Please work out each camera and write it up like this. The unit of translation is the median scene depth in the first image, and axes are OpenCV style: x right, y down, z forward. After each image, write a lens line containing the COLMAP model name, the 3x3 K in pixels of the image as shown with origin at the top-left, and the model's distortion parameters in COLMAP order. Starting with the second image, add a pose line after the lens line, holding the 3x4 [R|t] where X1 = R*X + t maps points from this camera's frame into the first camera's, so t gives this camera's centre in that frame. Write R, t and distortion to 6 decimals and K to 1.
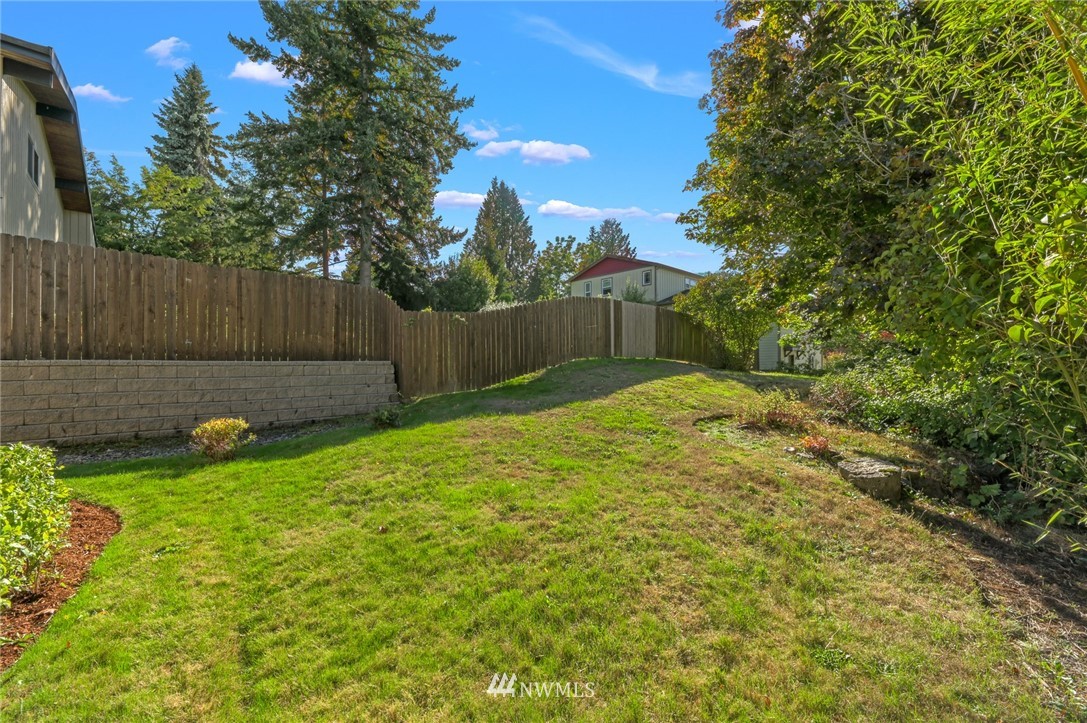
lens RADIAL K [[439.7, 0, 542.9], [0, 439.7, 361.8], [0, 0, 1]] dist [-0.002389, -0.000205]
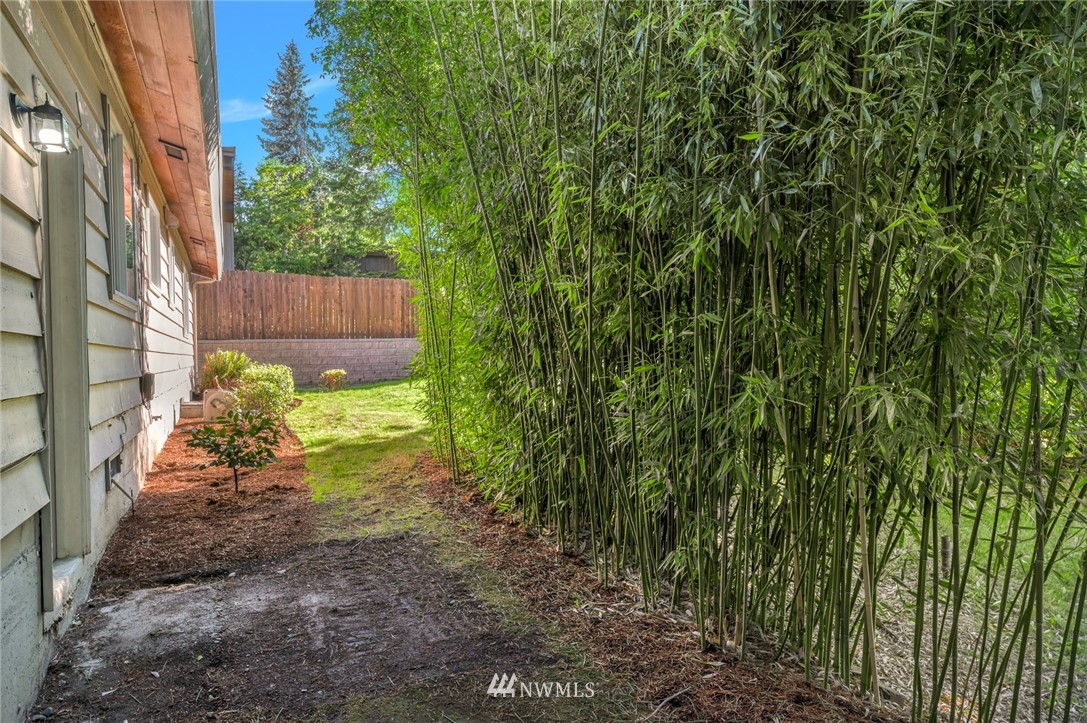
lens RADIAL K [[716.4, 0, 543.9], [0, 716.4, 361.2], [0, 0, 1]] dist [0.005991, 0.000277]
pose [[0.946744, -0.009332, -0.321853, 0.637470], [0.017165, 0.999621, 0.021510, 0.027934], [0.321530, -0.025889, 0.946545, -0.930442]]
